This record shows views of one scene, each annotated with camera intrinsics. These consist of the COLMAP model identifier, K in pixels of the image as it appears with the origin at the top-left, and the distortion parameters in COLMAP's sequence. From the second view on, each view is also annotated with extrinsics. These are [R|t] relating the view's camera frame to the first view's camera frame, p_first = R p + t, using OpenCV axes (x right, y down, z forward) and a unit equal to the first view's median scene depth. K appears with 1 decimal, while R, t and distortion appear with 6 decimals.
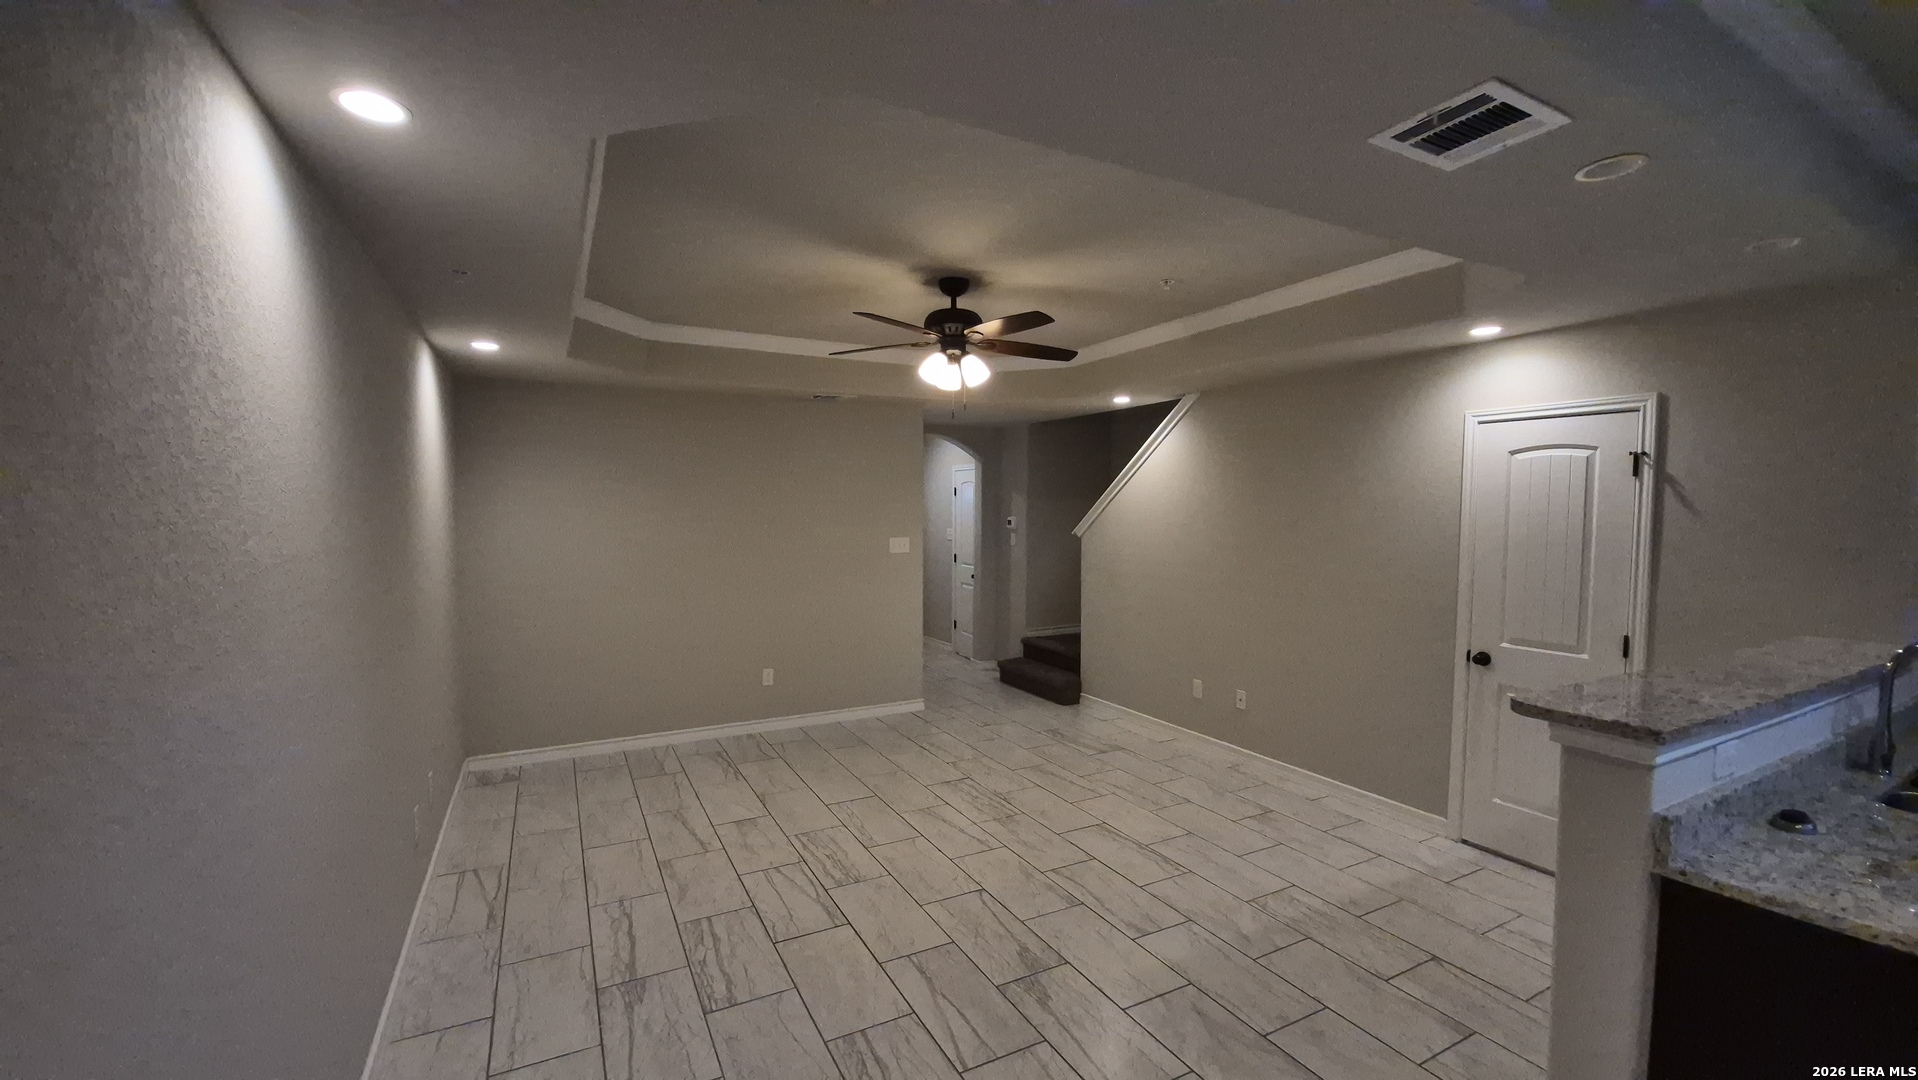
lens RADIAL K [[761.6, 0, 946.8], [0, 761.6, 550.7], [0, 0, 1]] dist [0.000920, -0.011220]
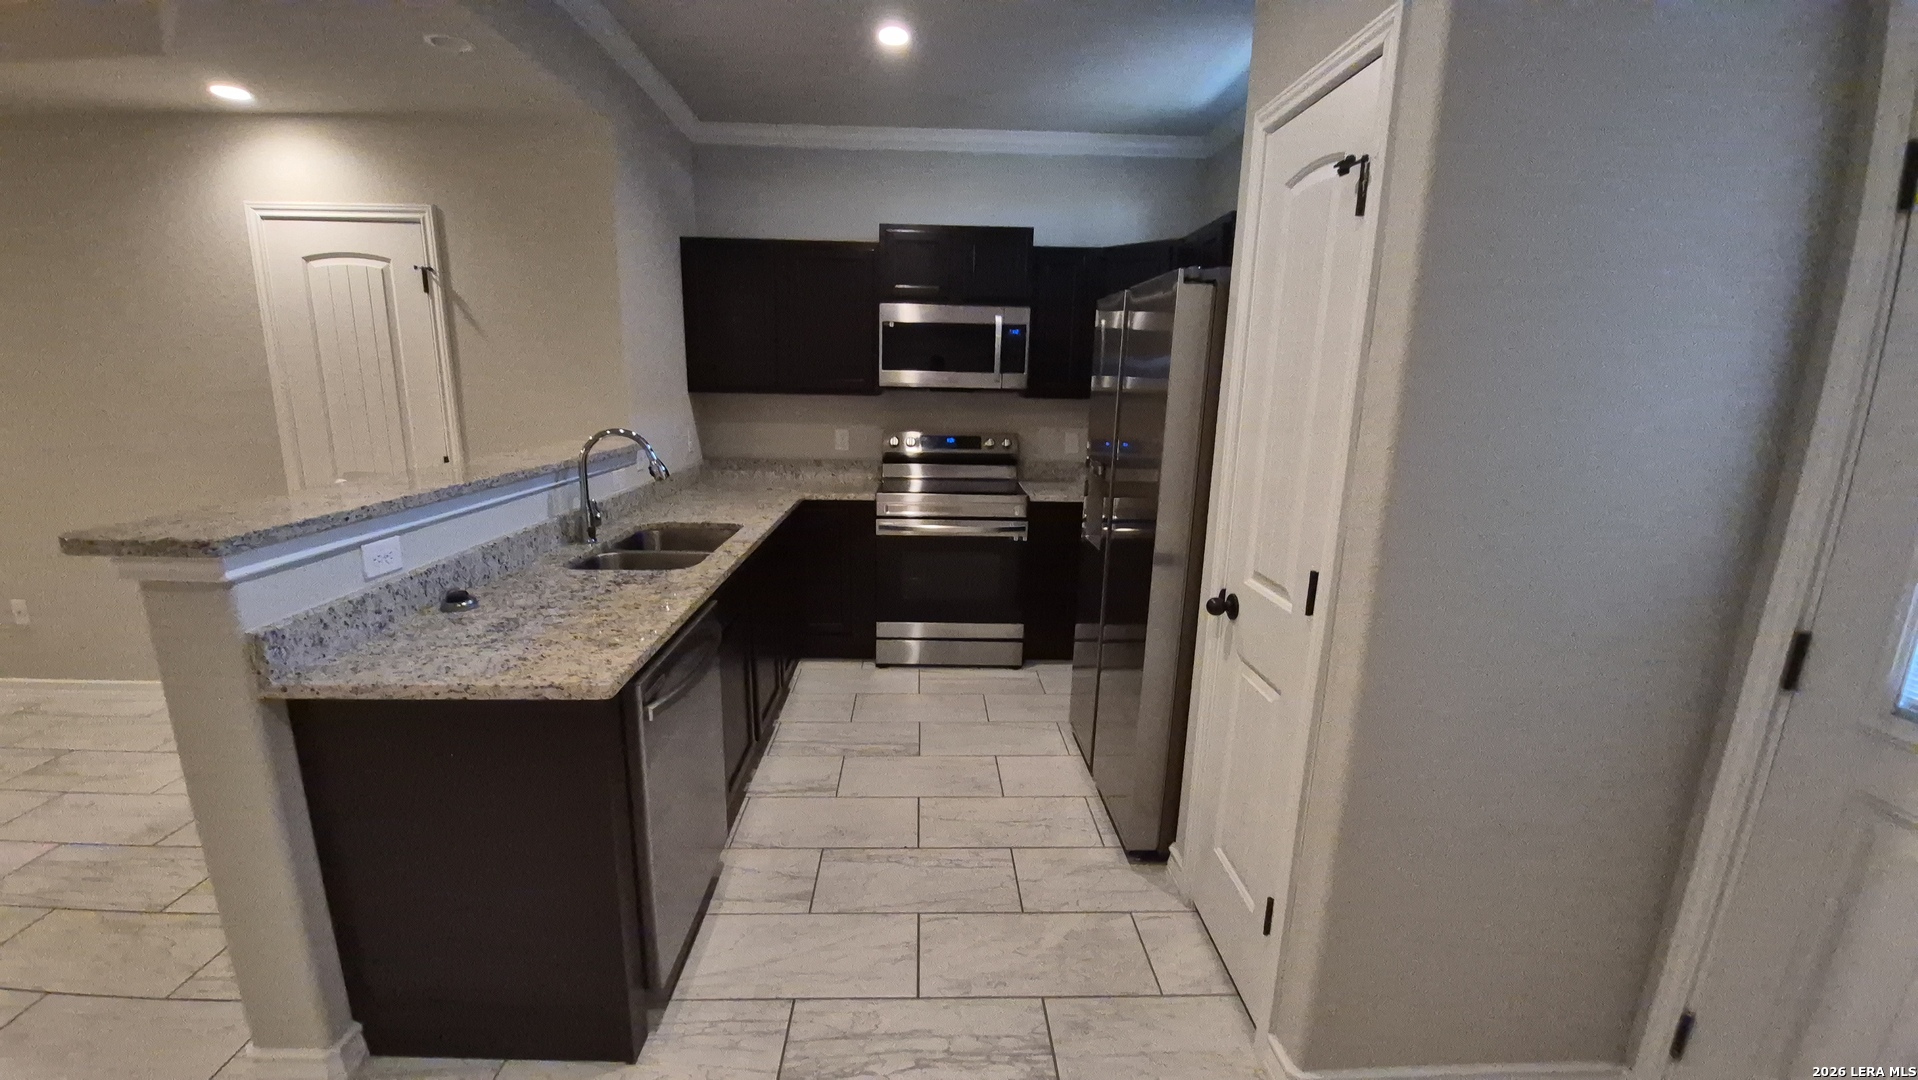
lens RADIAL K [[761.6, 0, 946.8], [0, 761.6, 550.7], [0, 0, 1]] dist [0.000920, -0.011220]
pose [[0.433281, -0.197549, 0.879342, 0.269513], [0.031967, 0.978436, 0.204060, 0.049836], [-0.900692, -0.060305, 0.430253, -0.054716]]
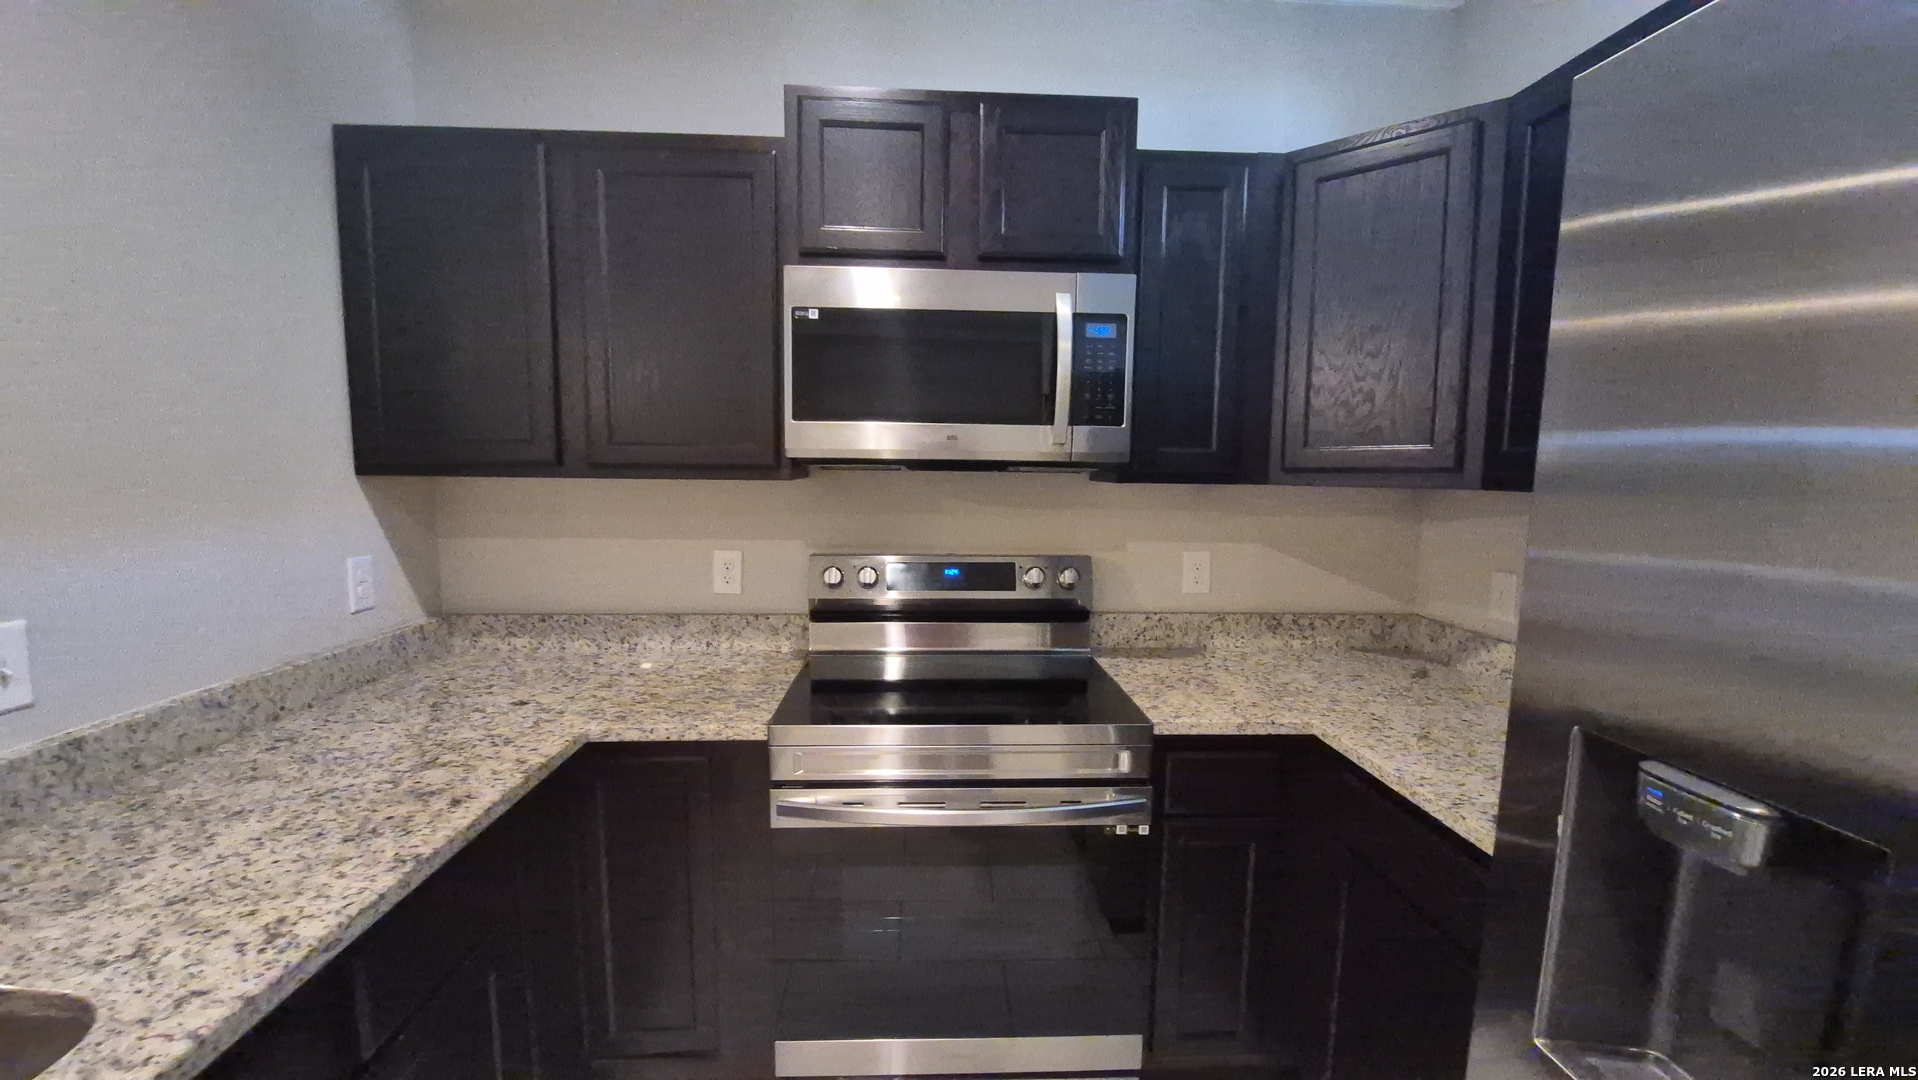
lens RADIAL K [[761.6, 0, 946.8], [0, 761.6, 550.7], [0, 0, 1]] dist [0.000920, -0.011220]
pose [[0.413232, -0.100230, 0.905093, 0.910866], [0.040750, 0.994964, 0.091577, 0.057081], [-0.909714, -0.000959, 0.415235, 0.264957]]
